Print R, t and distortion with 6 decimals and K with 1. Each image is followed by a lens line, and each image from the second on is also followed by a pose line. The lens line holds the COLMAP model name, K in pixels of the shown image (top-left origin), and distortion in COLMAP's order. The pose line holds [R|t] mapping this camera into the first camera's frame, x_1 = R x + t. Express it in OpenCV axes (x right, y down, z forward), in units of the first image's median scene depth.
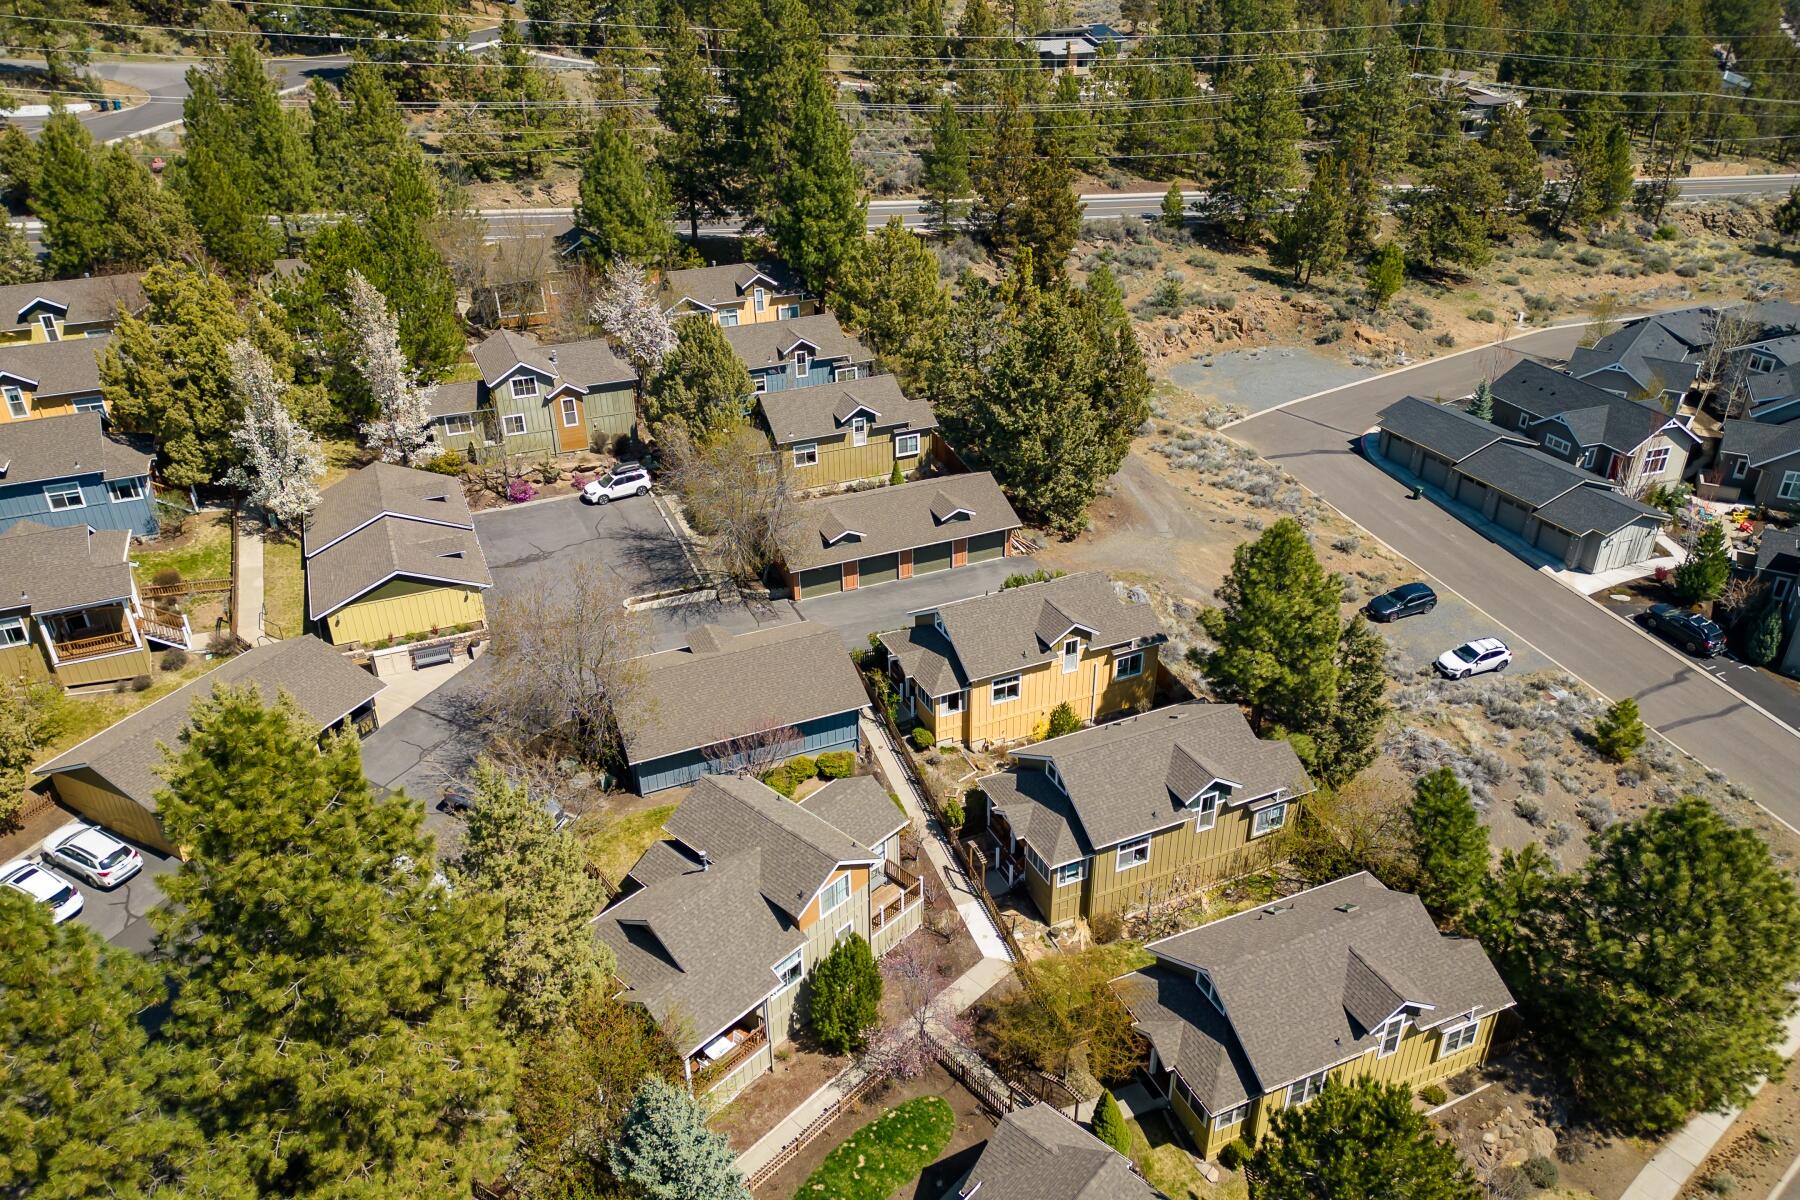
lens RADIAL K [[1250.7, 0, 895.6], [0, 1250.7, 598.6], [0, 0, 1]] dist [0.083472, -0.082554]
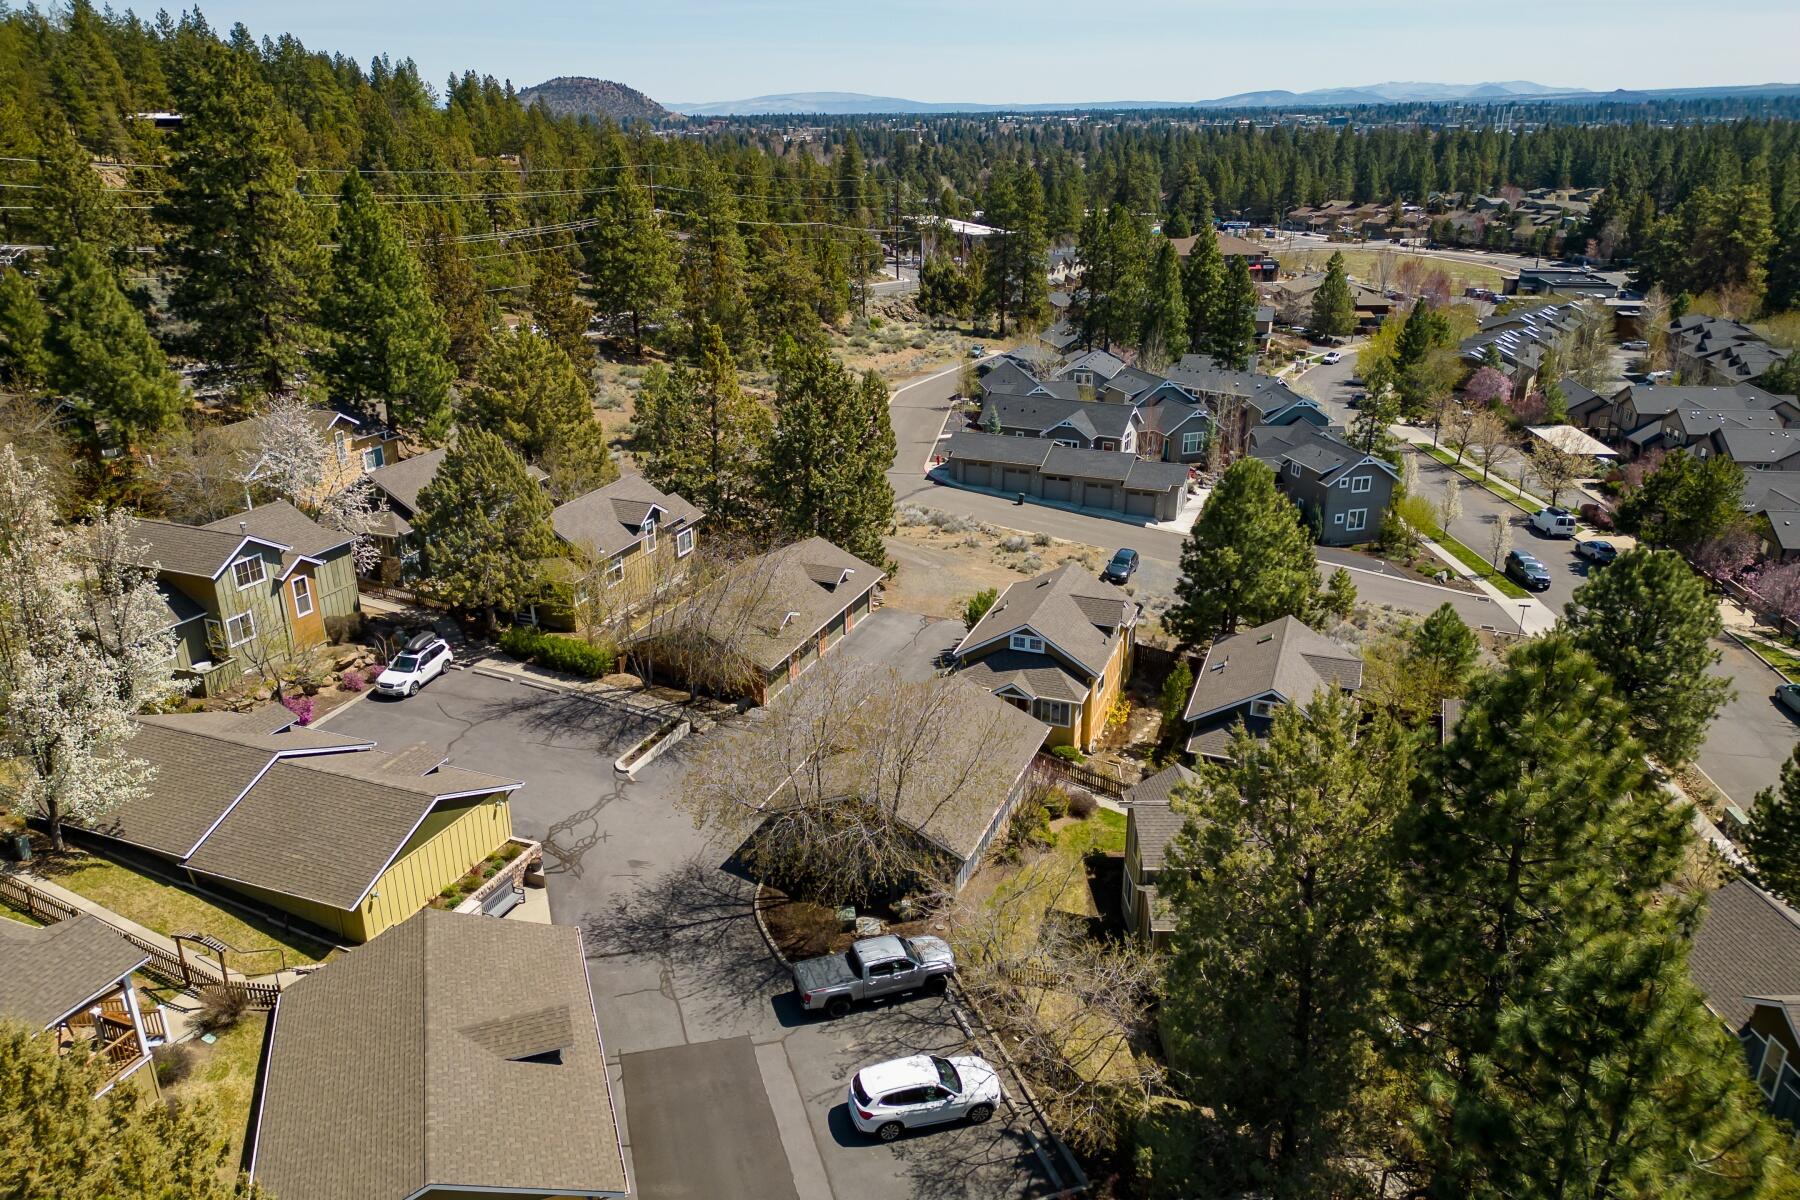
lens RADIAL K [[1250.7, 0, 895.6], [0, 1250.7, 598.6], [0, 0, 1]] dist [0.083472, -0.082554]
pose [[0.708302, -0.244318, 0.662281, -0.503410], [0.335135, 0.942107, -0.010877, -0.024993], [-0.621282, 0.229658, 0.749176, 0.249503]]
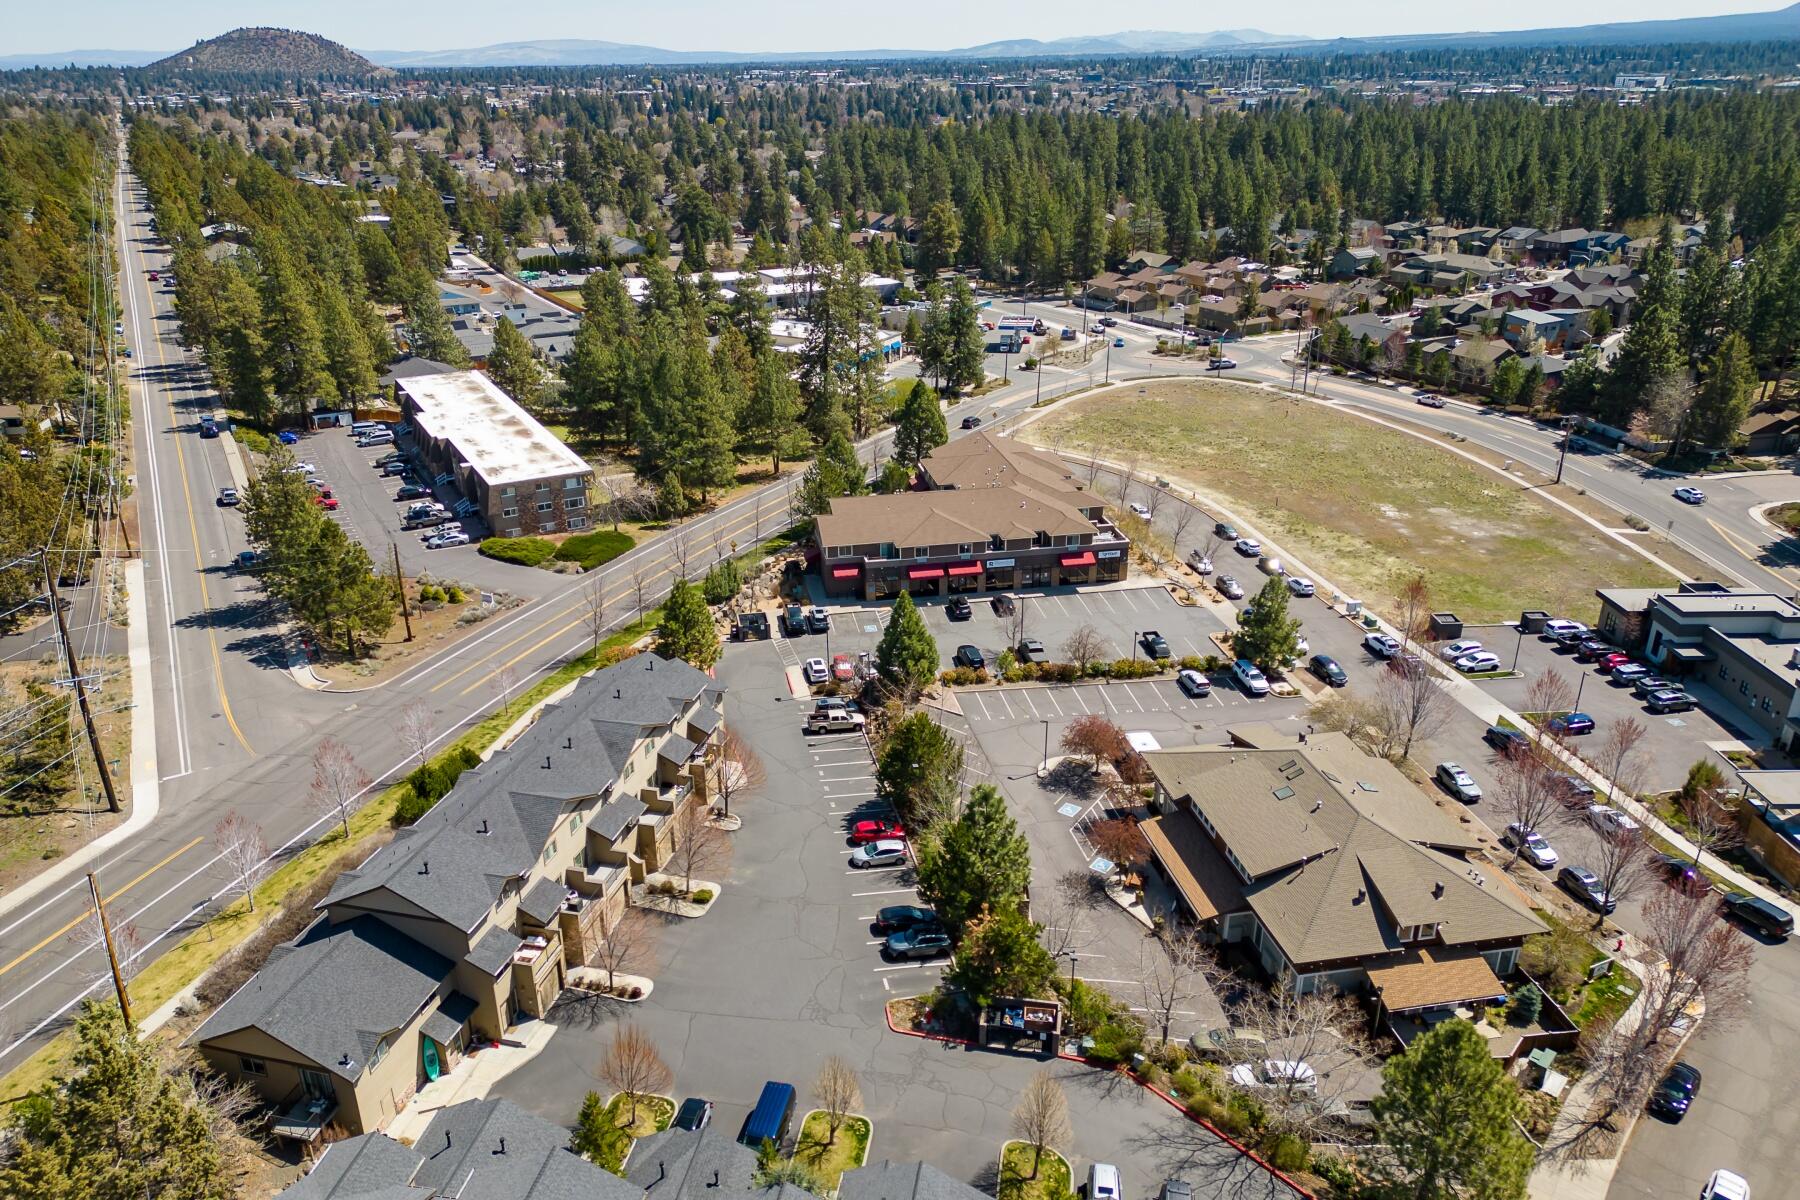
lens RADIAL K [[1250.7, 0, 895.6], [0, 1250.7, 598.6], [0, 0, 1]] dist [0.083472, -0.082554]
pose [[0.571819, -0.315713, 0.757198, 1.455079], [0.397228, 0.914124, 0.081165, -0.820226], [-0.717797, 0.254369, 0.648124, 1.223625]]
